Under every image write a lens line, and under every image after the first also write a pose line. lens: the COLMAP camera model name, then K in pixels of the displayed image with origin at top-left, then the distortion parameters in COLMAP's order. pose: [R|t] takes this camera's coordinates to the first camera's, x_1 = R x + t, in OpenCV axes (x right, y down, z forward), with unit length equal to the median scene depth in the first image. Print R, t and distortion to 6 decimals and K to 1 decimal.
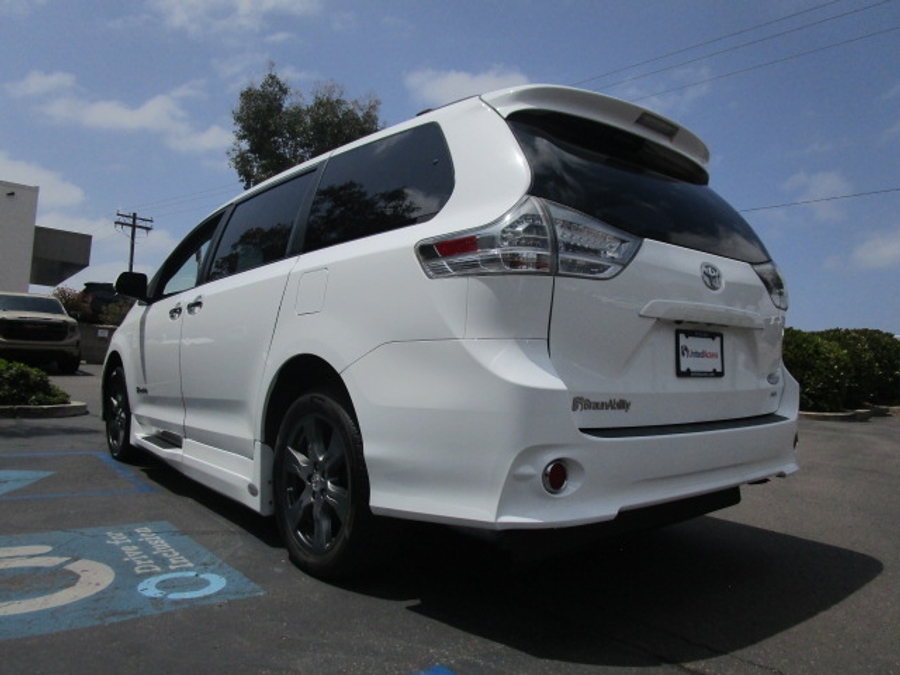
lens RADIAL K [[646.6, 0, 448.9], [0, 646.6, 340.3], [0, 0, 1]] dist [-0.023729, 0.001737]
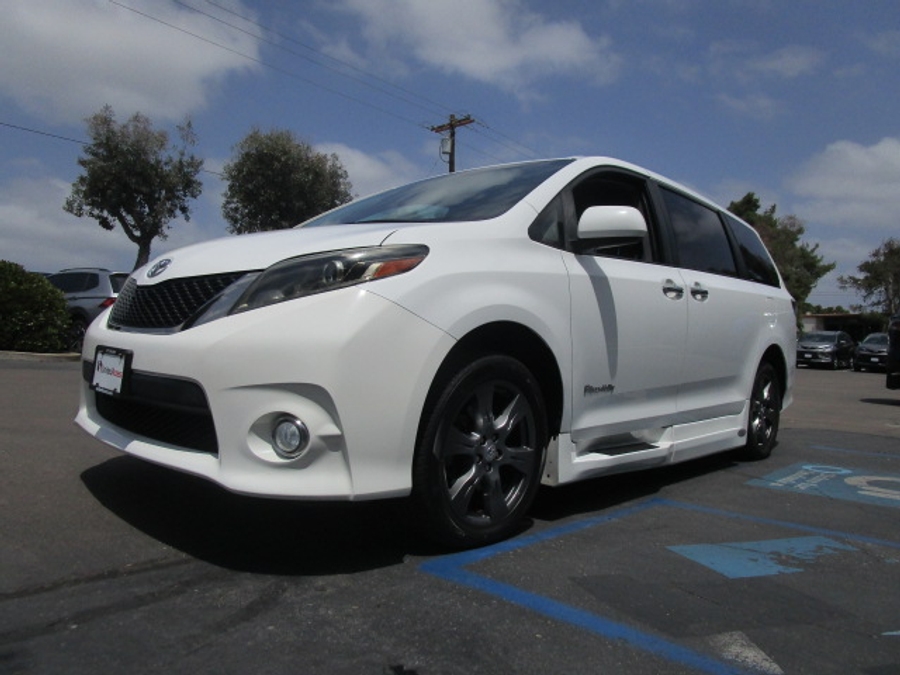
lens RADIAL K [[646.6, 0, 448.9], [0, 646.6, 340.3], [0, 0, 1]] dist [-0.023729, 0.001737]
pose [[-0.123343, -0.040781, 0.991526, -2.123834], [-0.087108, 0.995744, 0.030118, 0.039970], [-0.988534, -0.082655, -0.126370, 2.357598]]
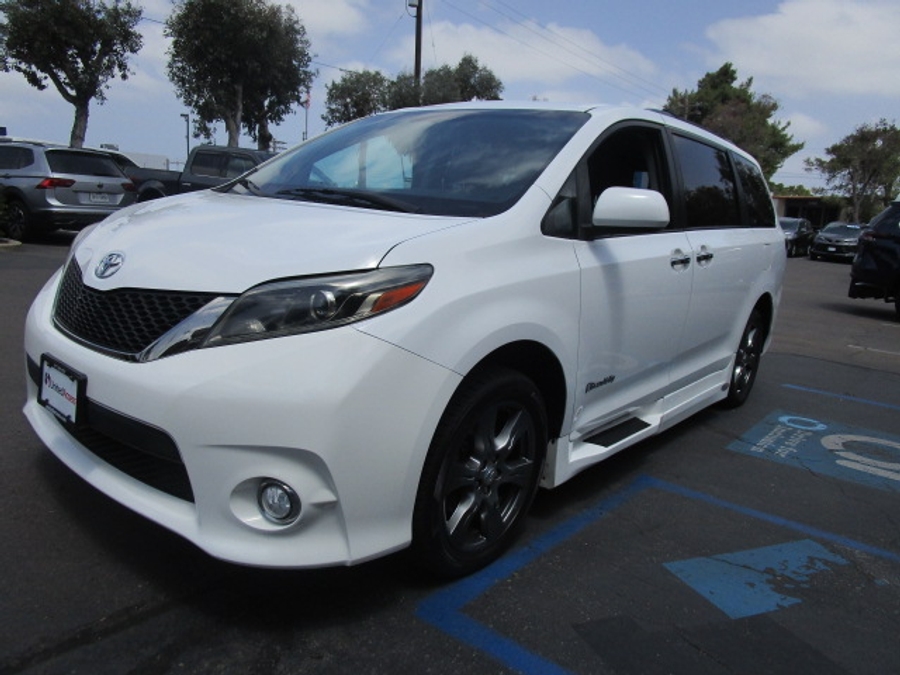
lens RADIAL K [[646.6, 0, 448.9], [0, 646.6, 340.3], [0, 0, 1]] dist [-0.023729, 0.001737]
pose [[-0.181007, -0.246089, 0.952196, -1.970666], [-0.119162, 0.966543, 0.227145, -0.165863], [-0.976236, -0.072350, -0.204275, 2.419099]]
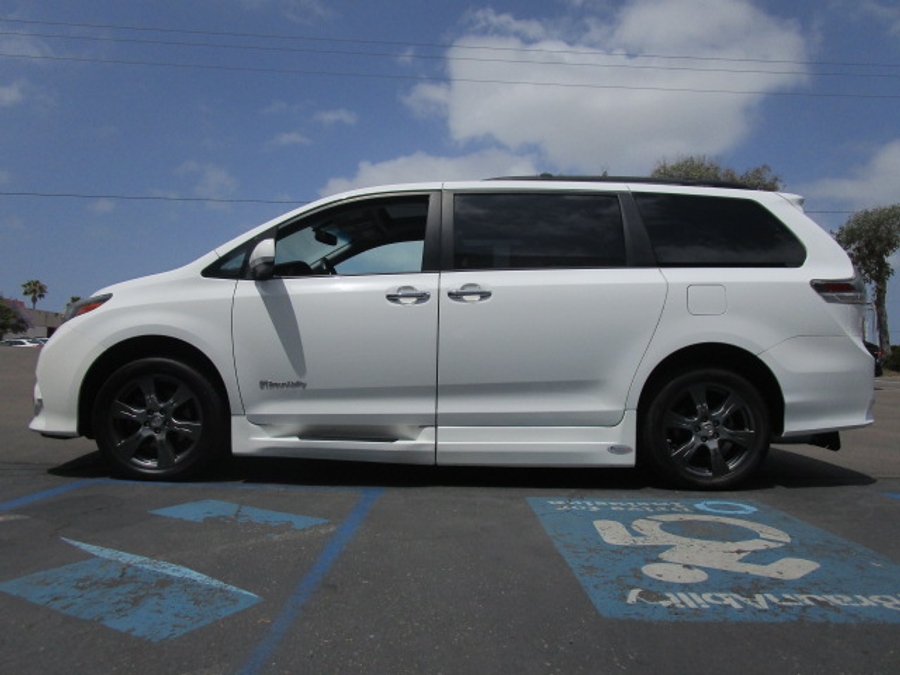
lens RADIAL K [[646.6, 0, 448.9], [0, 646.6, 340.3], [0, 0, 1]] dist [-0.023729, 0.001737]
pose [[0.636604, -0.006344, 0.771164, -1.872612], [-0.020899, 0.999457, 0.025474, -0.009975], [-0.770907, -0.032333, 0.636126, 0.577305]]
